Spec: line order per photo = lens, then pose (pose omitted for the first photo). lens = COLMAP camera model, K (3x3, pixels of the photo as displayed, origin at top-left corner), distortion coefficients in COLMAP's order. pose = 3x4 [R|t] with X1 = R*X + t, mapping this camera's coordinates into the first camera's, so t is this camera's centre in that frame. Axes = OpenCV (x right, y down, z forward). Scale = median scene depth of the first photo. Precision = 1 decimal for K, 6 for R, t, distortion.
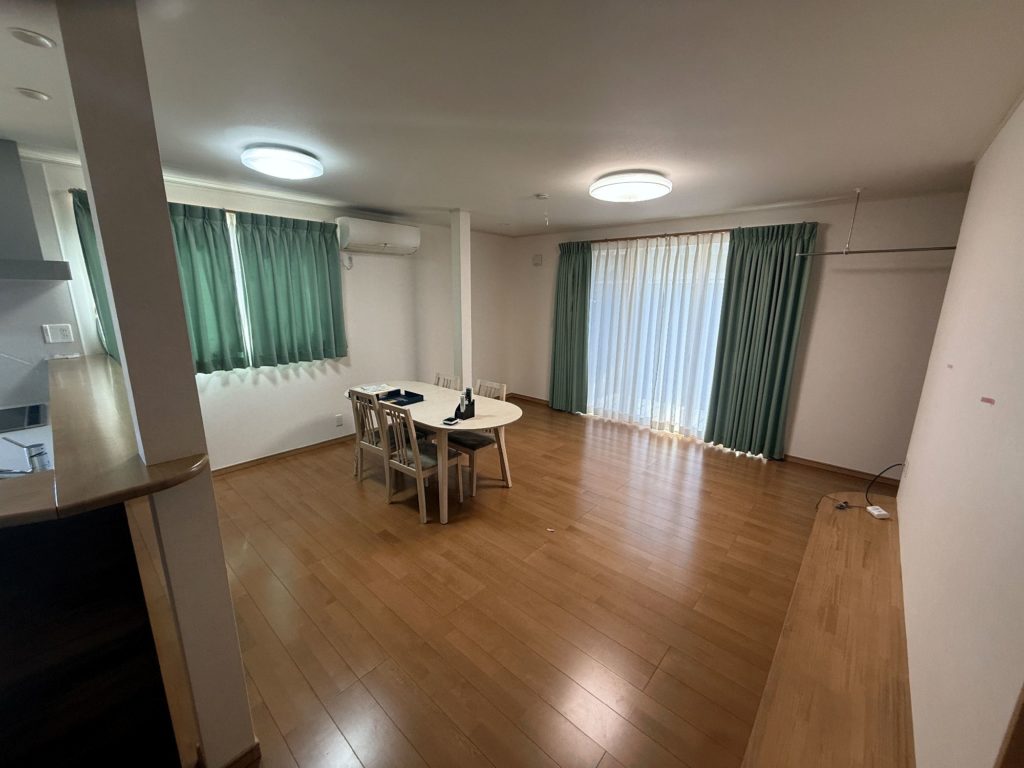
lens RADIAL K [[407.7, 0, 512.0], [0, 407.7, 384.0], [0, 0, 1]] dist [0.001816, 0.000132]
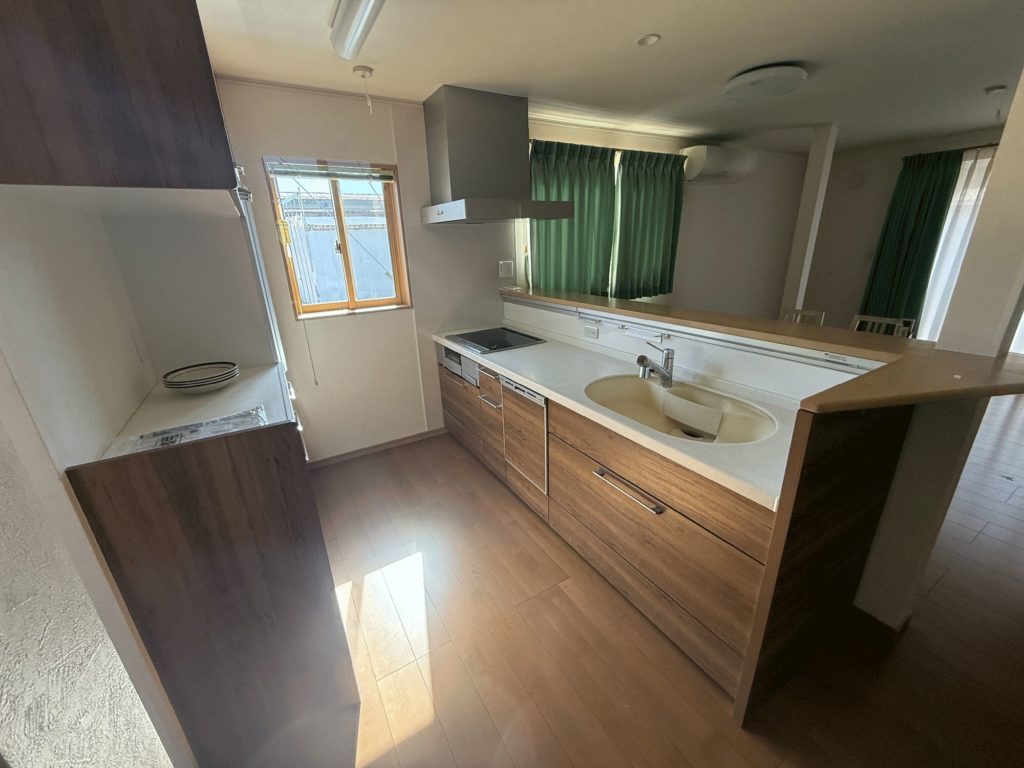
lens RADIAL K [[407.7, 0, 512.0], [0, 407.7, 384.0], [0, 0, 1]] dist [0.001816, 0.000132]
pose [[0.952066, 0.063479, -0.299232, -0.519103], [-0.025315, 0.991226, 0.129732, 0.042624], [0.304842, -0.115939, 0.945320, -0.134224]]
